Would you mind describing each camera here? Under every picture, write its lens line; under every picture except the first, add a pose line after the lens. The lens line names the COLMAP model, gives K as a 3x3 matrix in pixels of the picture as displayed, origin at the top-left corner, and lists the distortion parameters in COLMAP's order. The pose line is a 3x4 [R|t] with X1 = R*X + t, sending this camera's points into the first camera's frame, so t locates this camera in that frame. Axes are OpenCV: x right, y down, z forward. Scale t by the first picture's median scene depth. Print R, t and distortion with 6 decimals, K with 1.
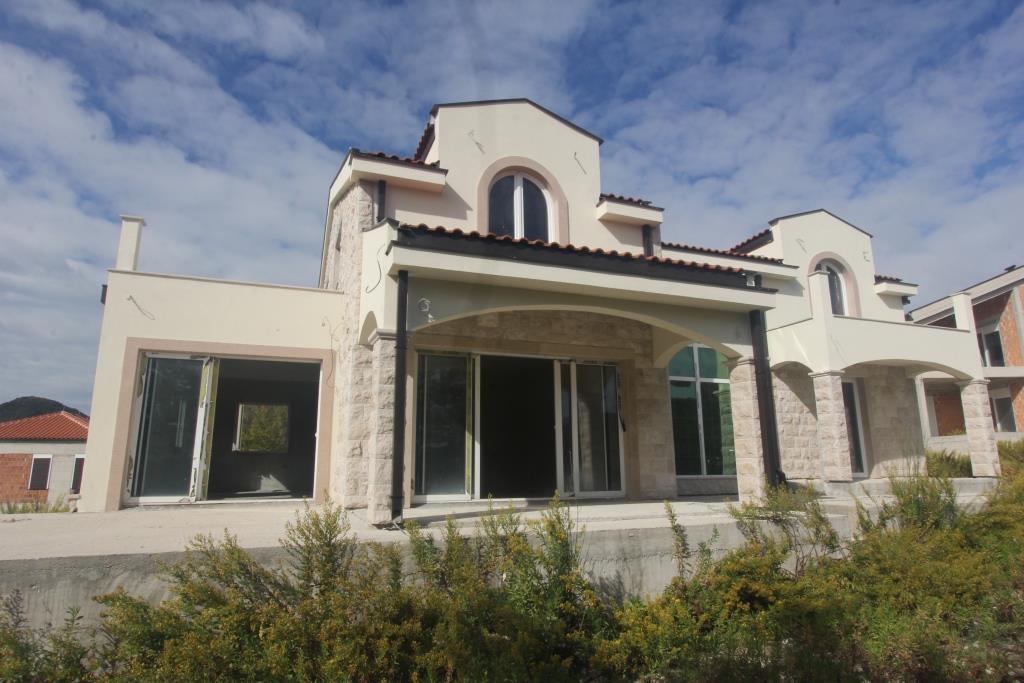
lens RADIAL K [[592.3, 0, 513.8], [0, 592.3, 344.4], [0, 0, 1]] dist [-0.009010, 0.002256]
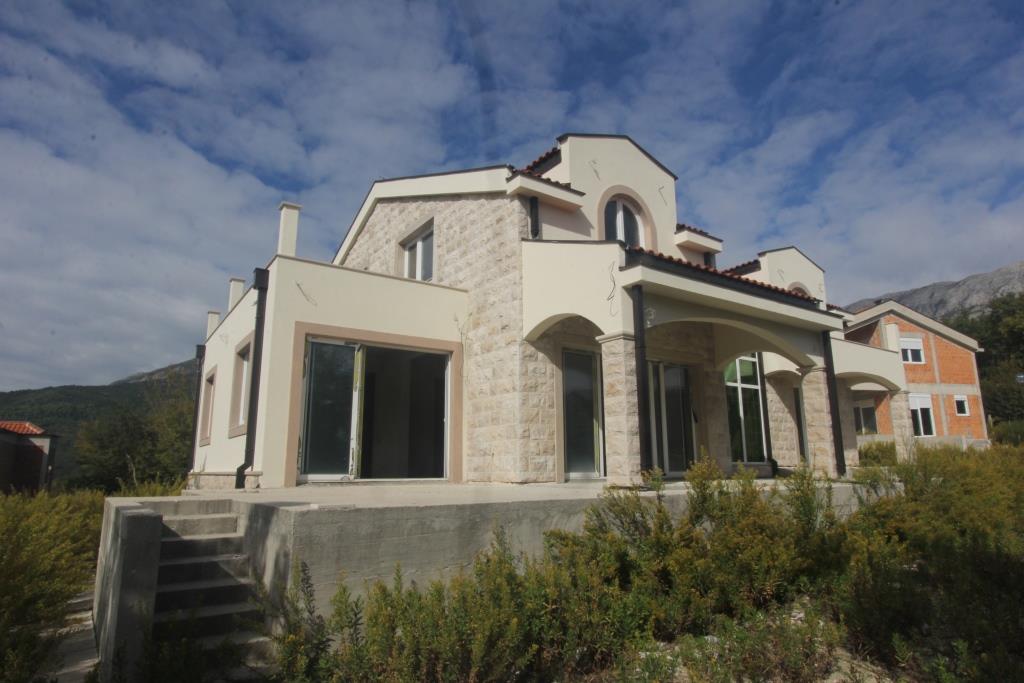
lens RADIAL K [[592.3, 0, 541.6], [0, 592.3, 346.6], [0, 0, 1]] dist [-0.009010, 0.002256]
pose [[0.970097, 0.050135, 0.237484, -0.470067], [-0.050766, 0.998705, -0.003462, 0.013749], [-0.237350, -0.008698, 0.971385, -0.110424]]
